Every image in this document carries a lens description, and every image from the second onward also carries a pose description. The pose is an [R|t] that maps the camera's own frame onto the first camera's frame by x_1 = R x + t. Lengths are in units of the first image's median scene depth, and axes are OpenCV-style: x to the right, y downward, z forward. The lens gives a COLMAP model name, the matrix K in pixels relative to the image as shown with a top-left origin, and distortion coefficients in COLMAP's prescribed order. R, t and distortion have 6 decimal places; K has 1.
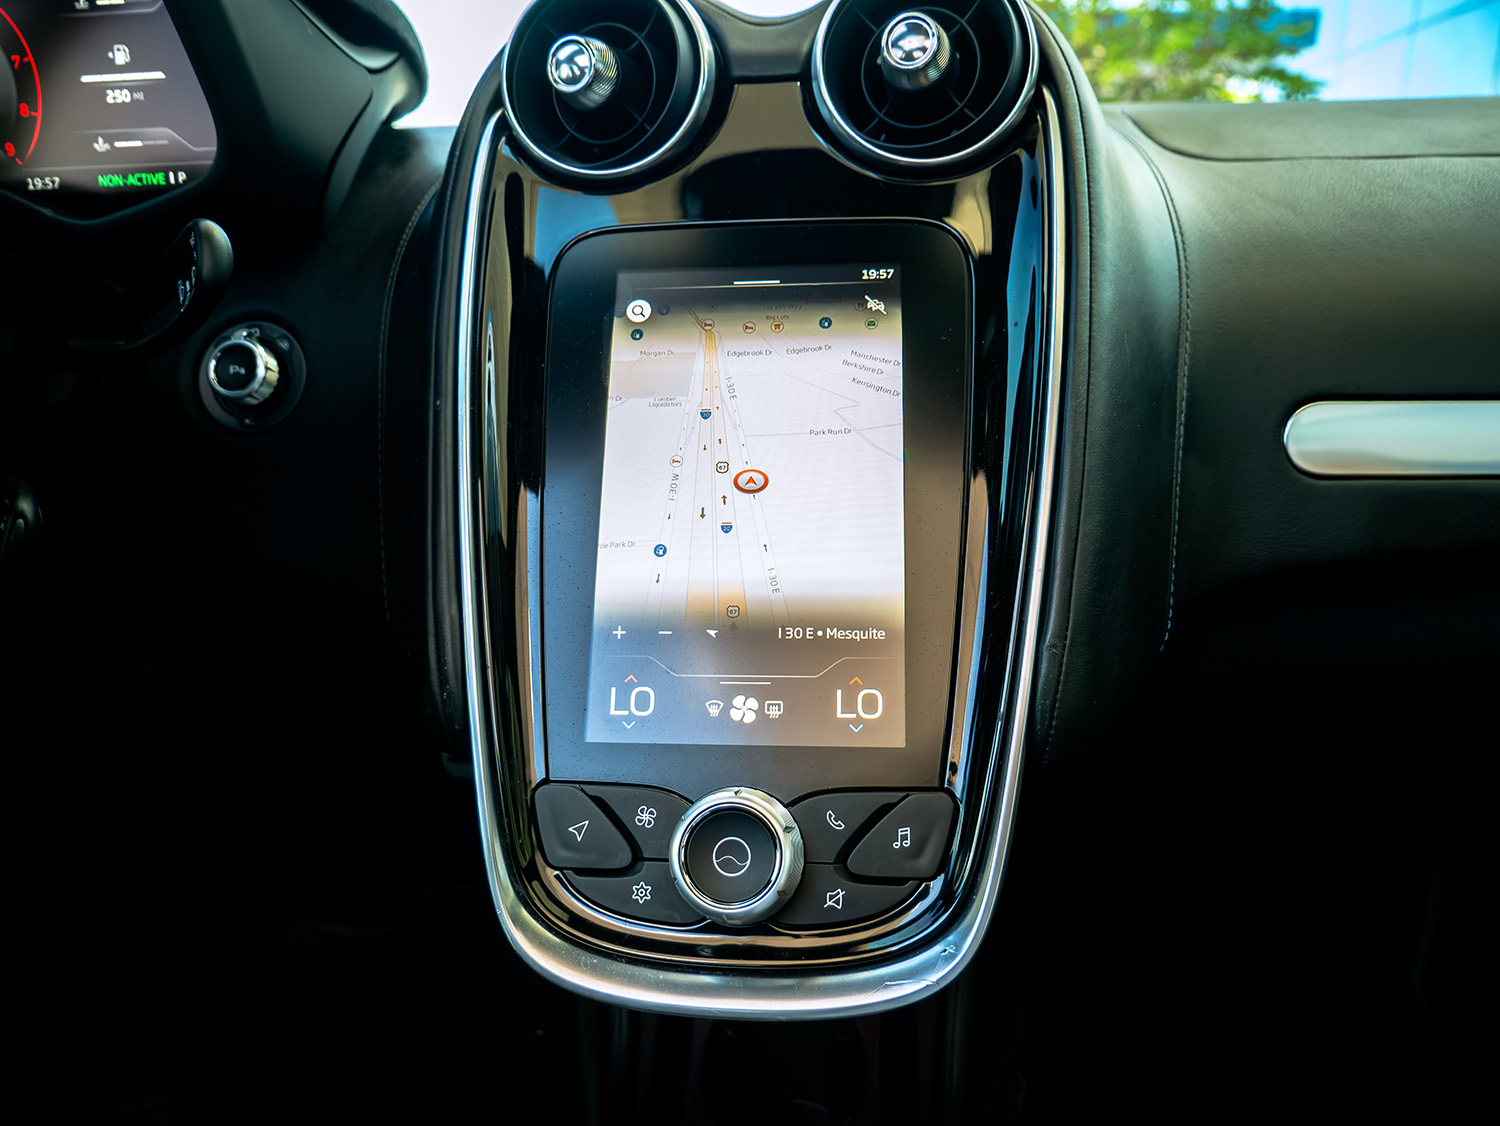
lens RADIAL K [[1071.9, 0, 750.0], [0, 1071.9, 563.0], [0, 0, 1]] dist [-0.046908, 0.024913]
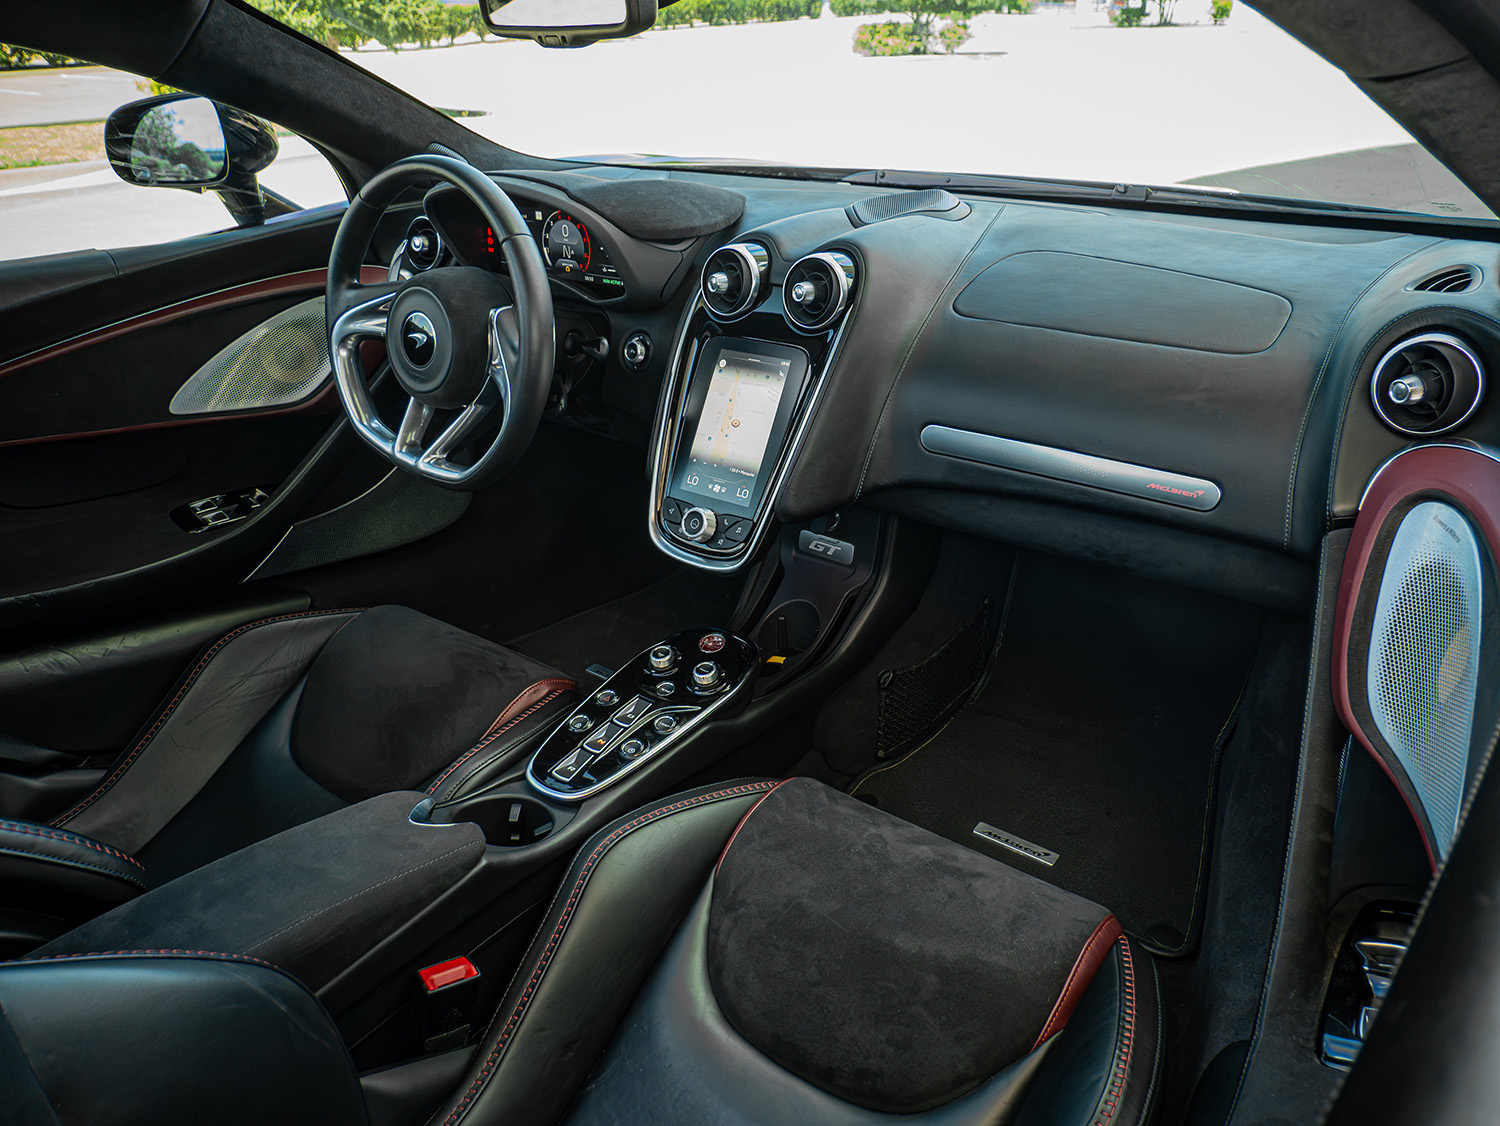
lens RADIAL K [[1071.9, 0, 750.0], [0, 1071.9, 563.0], [0, 0, 1]] dist [-0.046908, 0.024913]
pose [[0.853169, 0.234318, -0.466044, 1.405852], [-0.131266, 0.961121, 0.242930, -0.393365], [0.504848, -0.146084, 0.850757, -1.567604]]
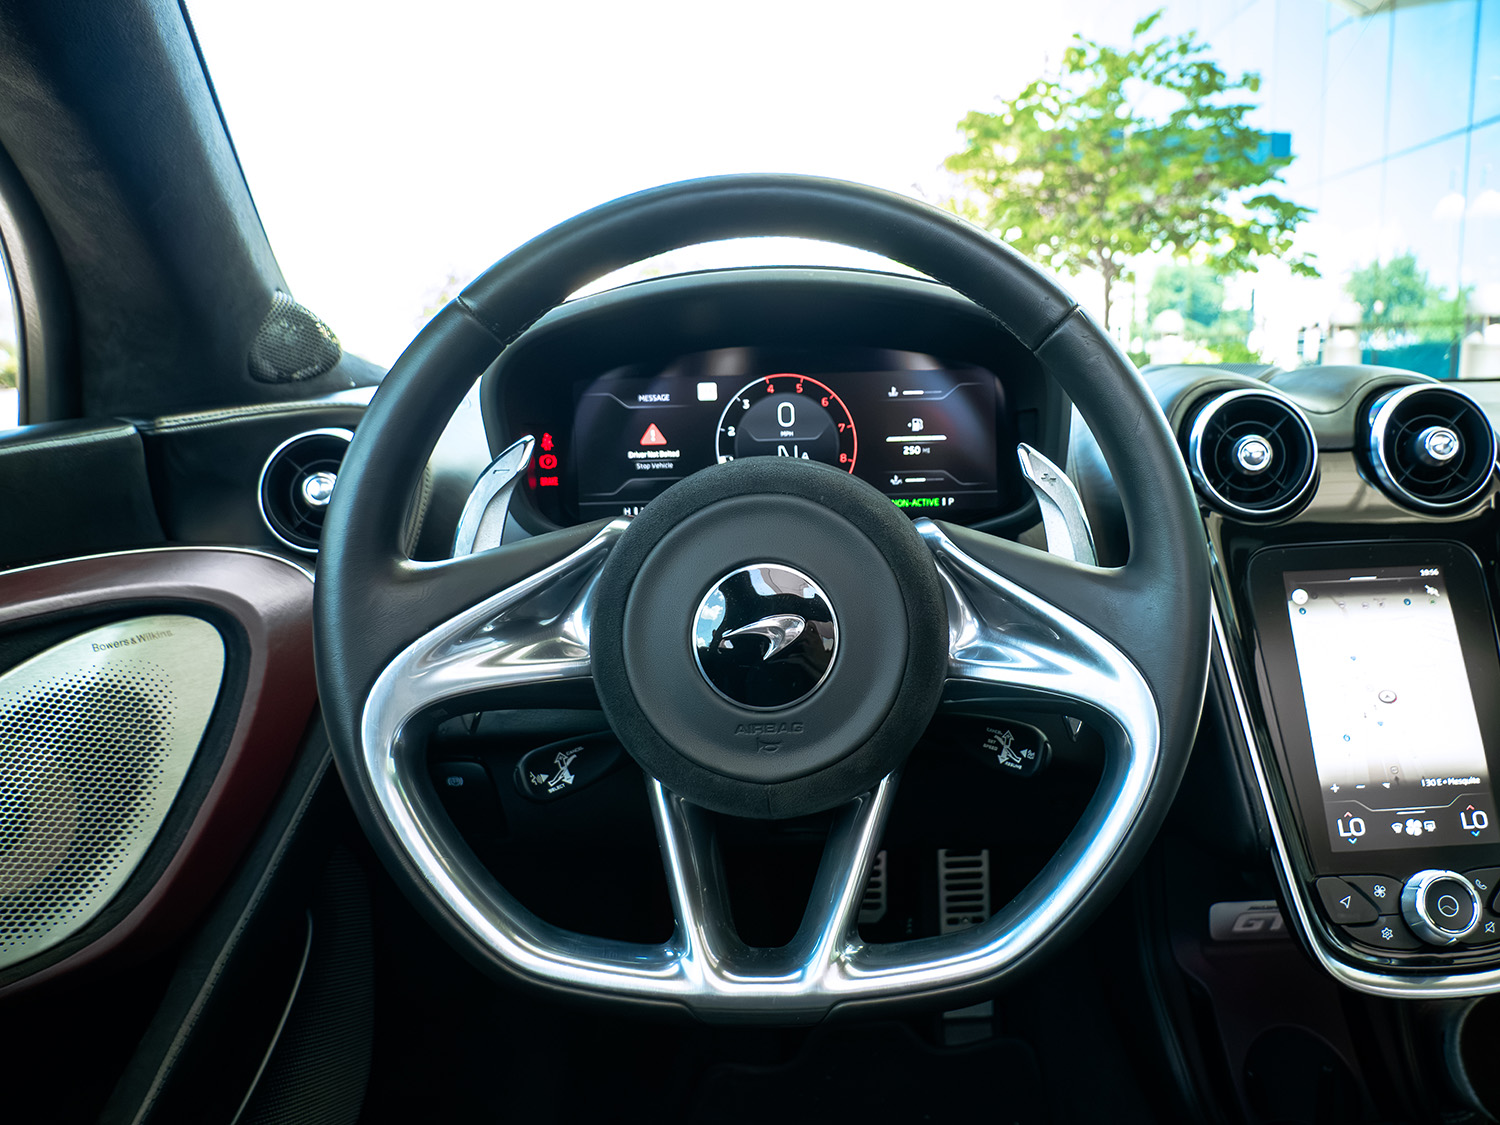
lens RADIAL K [[1163.8, 0, 902.9], [0, 1163.8, 559.8], [0, 0, 1]] dist [-0.061272, 0.038779]
pose [[0.989666, -0.025097, 0.141181, -0.859617], [0.041541, 0.992525, -0.114757, -0.094705], [-0.137245, 0.119436, 0.983310, -0.636335]]
